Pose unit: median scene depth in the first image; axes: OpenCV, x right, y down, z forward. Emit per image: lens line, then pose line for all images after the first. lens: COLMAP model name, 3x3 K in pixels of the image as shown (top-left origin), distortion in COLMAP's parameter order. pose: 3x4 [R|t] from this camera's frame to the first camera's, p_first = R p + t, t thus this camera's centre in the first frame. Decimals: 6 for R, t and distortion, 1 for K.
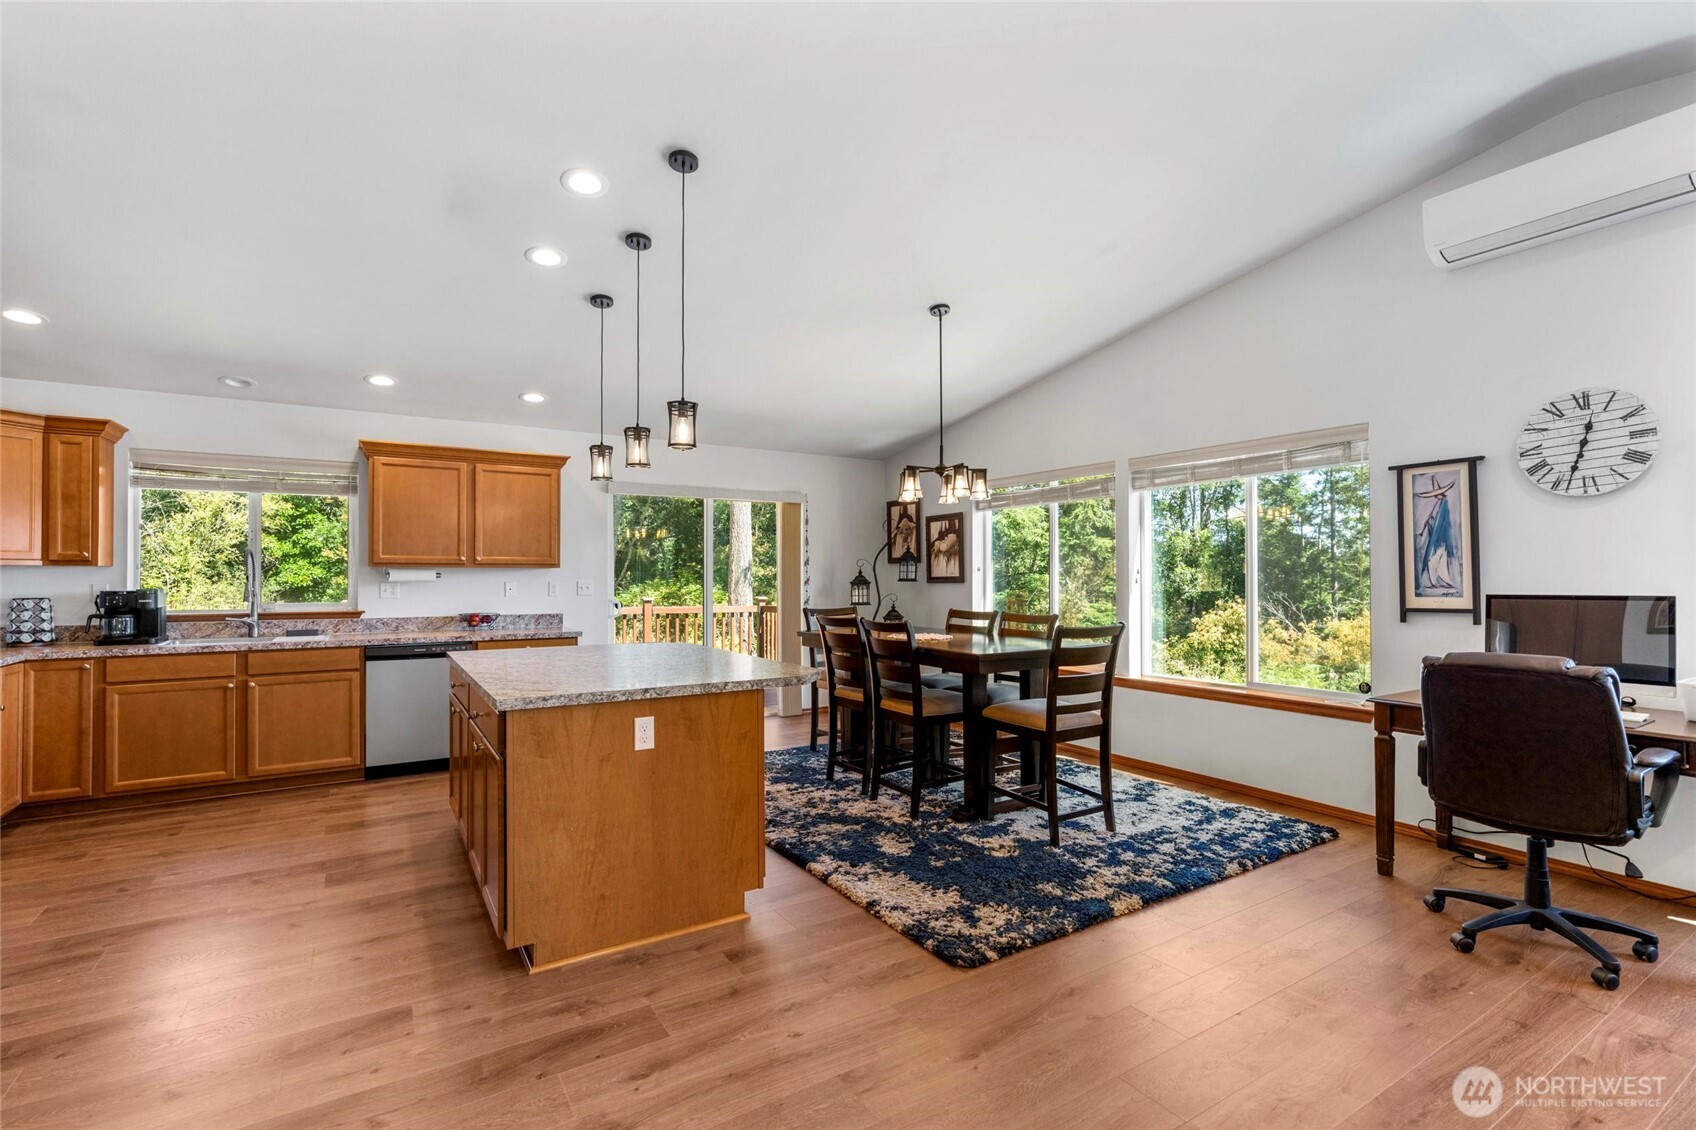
lens RADIAL K [[770.7, 0, 853.2], [0, 770.7, 567.9], [0, 0, 1]] dist [-0.006458, 0.003764]
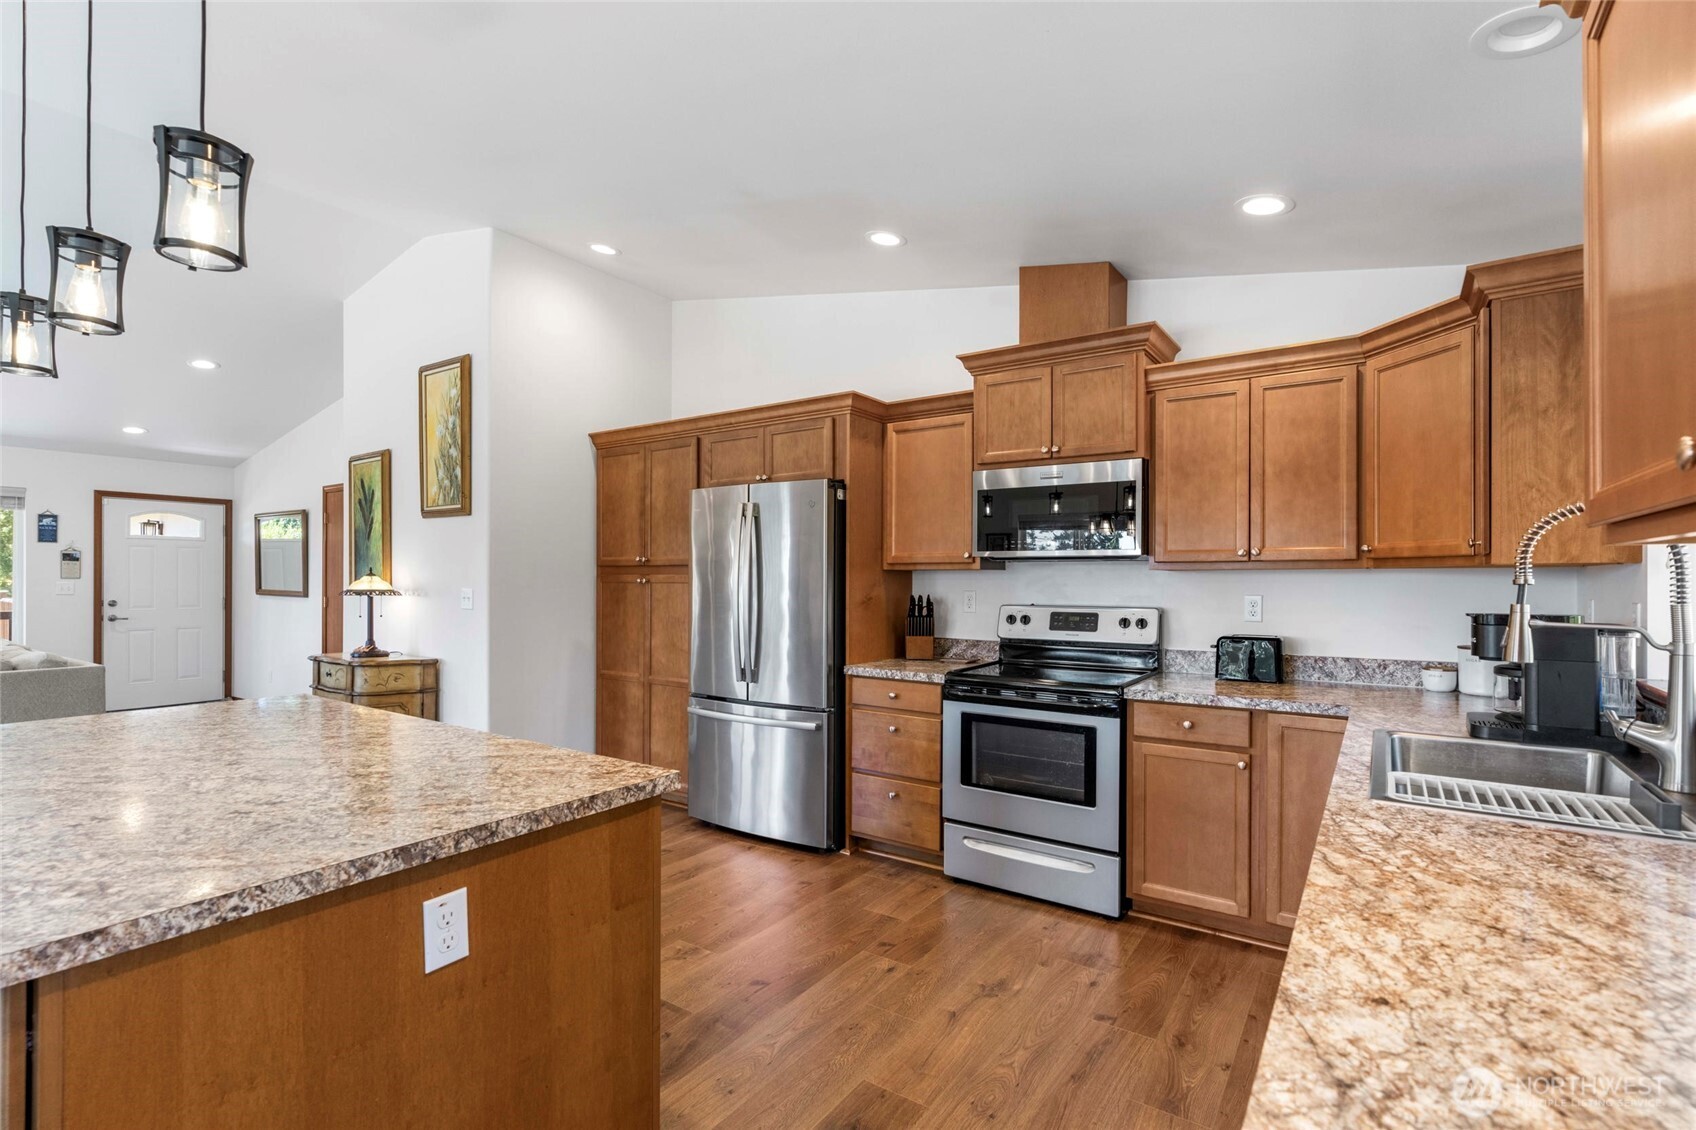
lens RADIAL K [[777.3, 0, 858.6], [0, 777.3, 579.0], [0, 0, 1]] dist [-0.004807, 0.001504]
pose [[-0.916458, -0.002756, -0.400122, -0.379110], [0.001278, 0.999951, -0.009816, 0.010551], [0.400129, -0.009507, -0.916409, 1.186392]]
